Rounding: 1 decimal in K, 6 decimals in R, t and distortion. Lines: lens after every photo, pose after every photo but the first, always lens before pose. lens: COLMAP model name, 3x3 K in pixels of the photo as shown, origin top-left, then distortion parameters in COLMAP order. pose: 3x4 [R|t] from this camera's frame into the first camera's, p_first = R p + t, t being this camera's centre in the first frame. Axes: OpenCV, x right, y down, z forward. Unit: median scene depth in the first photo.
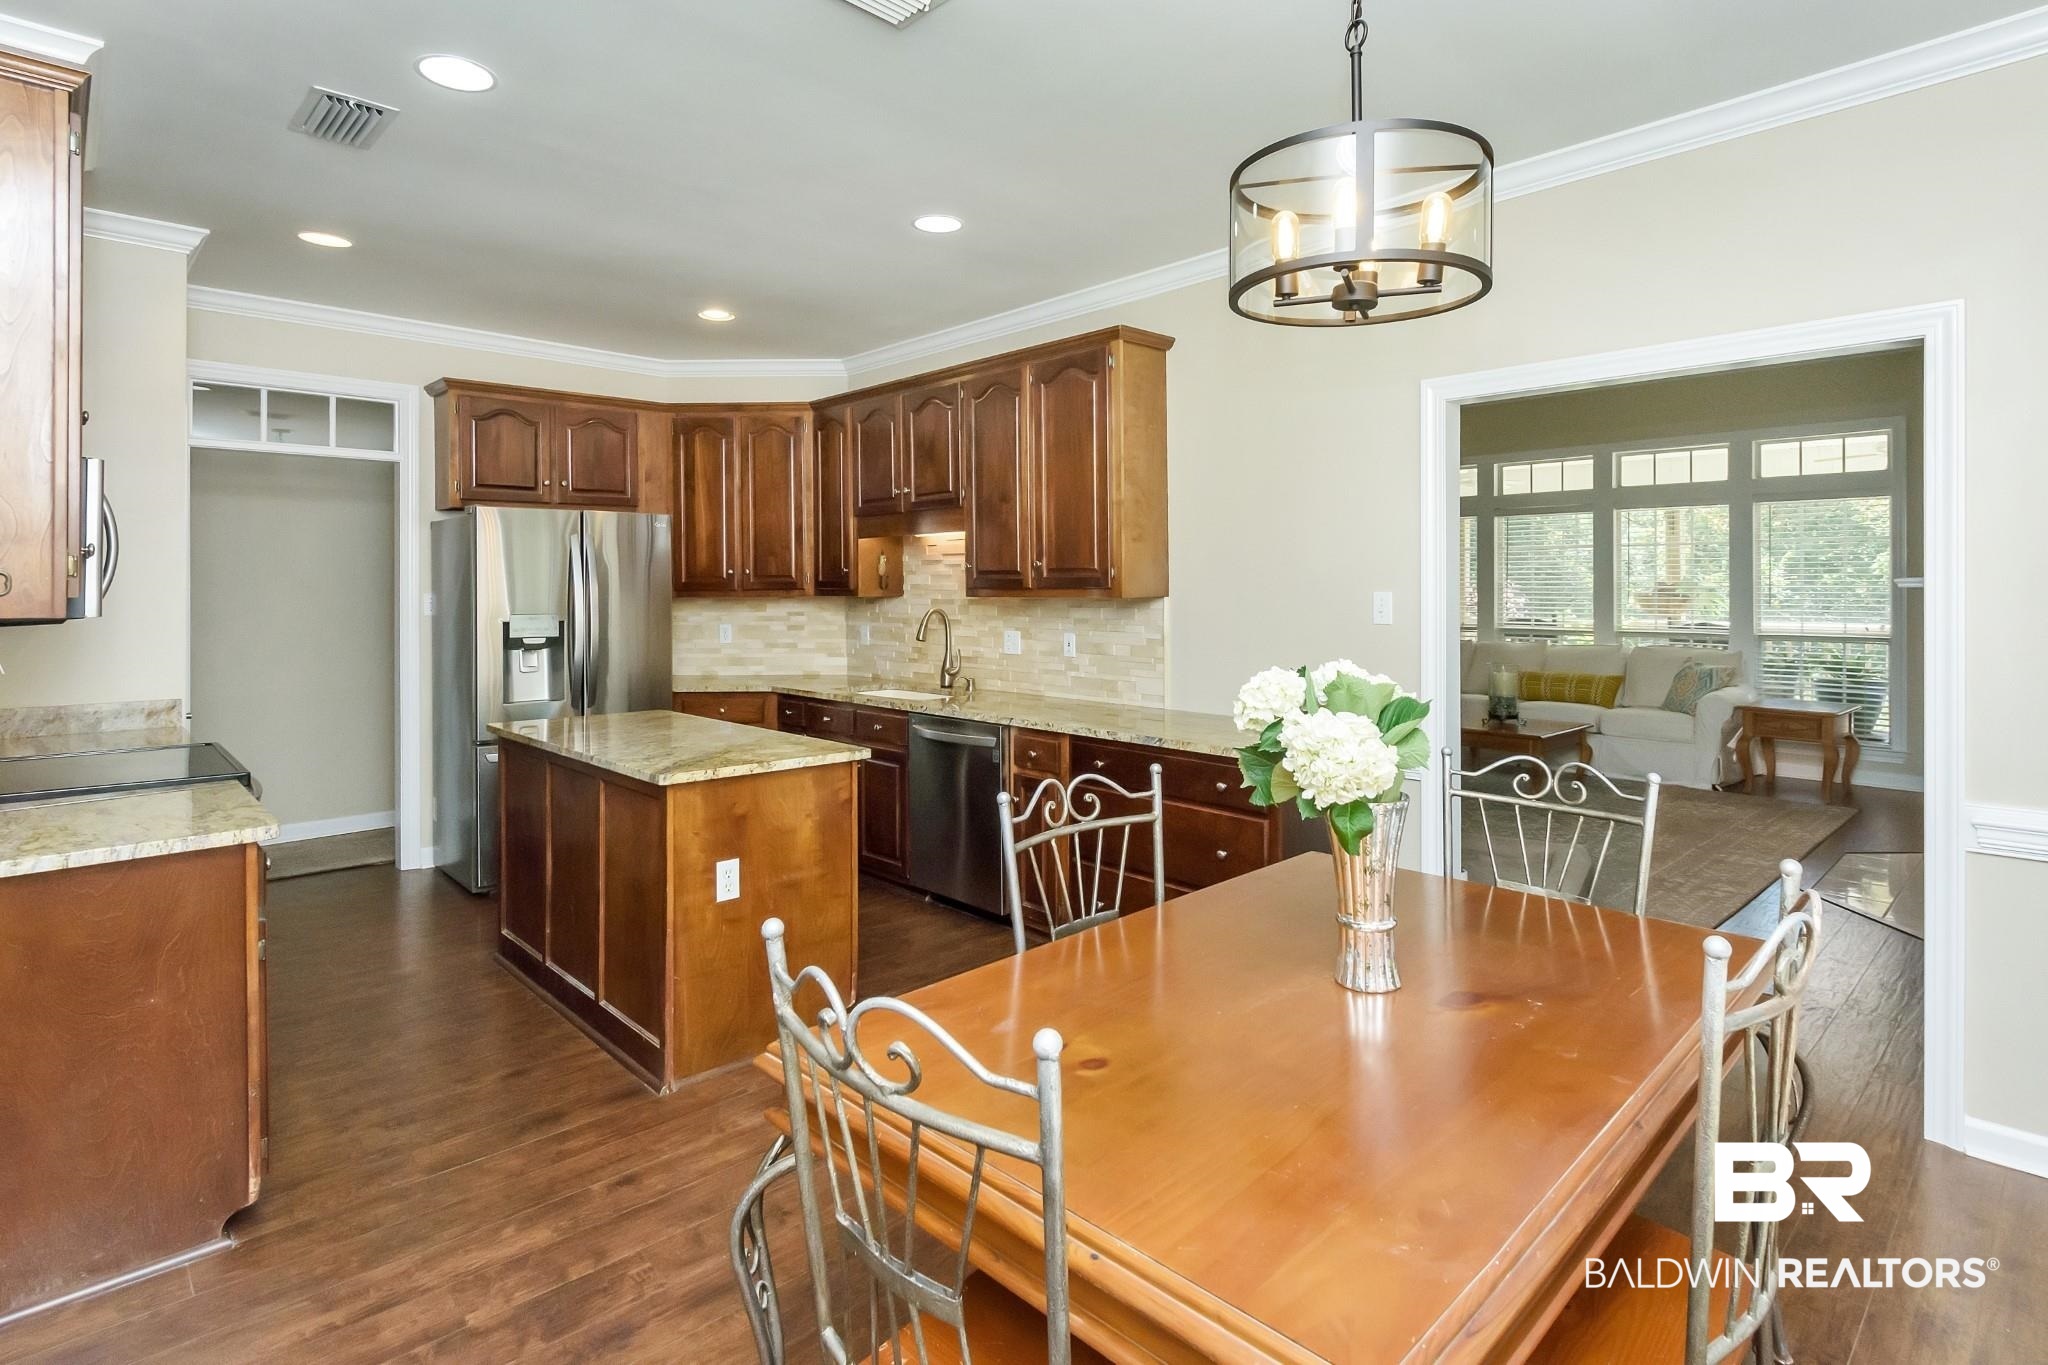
lens RADIAL K [[1014.3, 0, 1023.1], [0, 1014.3, 610.1], [0, 0, 1]] dist [-0.004293, -0.000886]
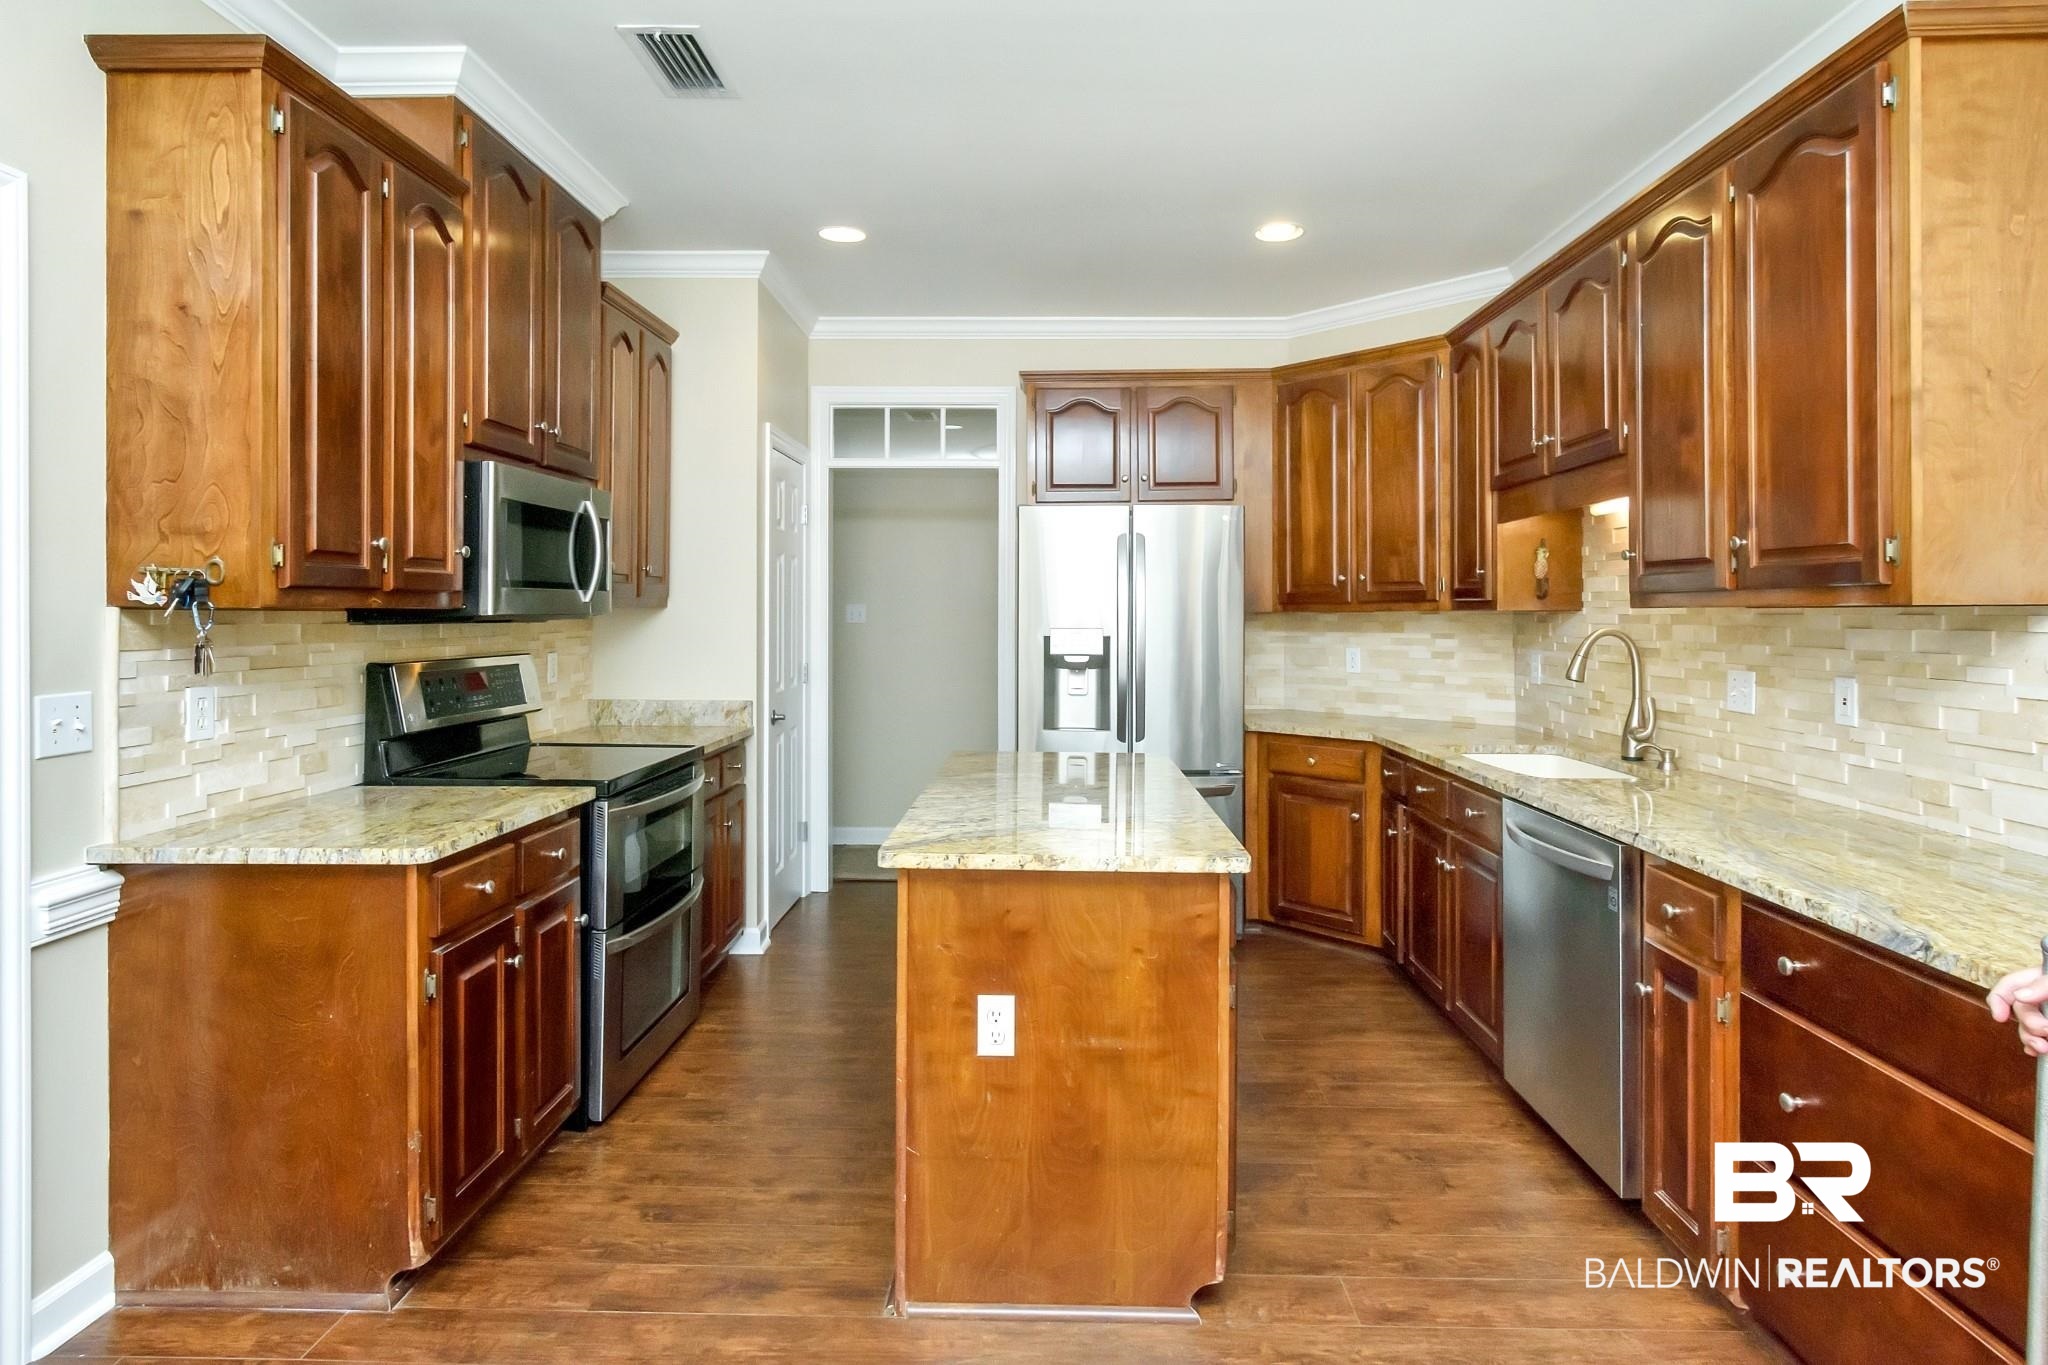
lens RADIAL K [[1077.9, 0, 1027.8], [0, 1077.9, 625.4], [0, 0, 1]] dist [0.002408, 0.000275]
pose [[0.712922, 0.012026, -0.701141, 0.130507], [-0.019617, 0.999804, -0.002798, 0.005262], [0.700969, 0.015749, 0.713018, 0.316103]]
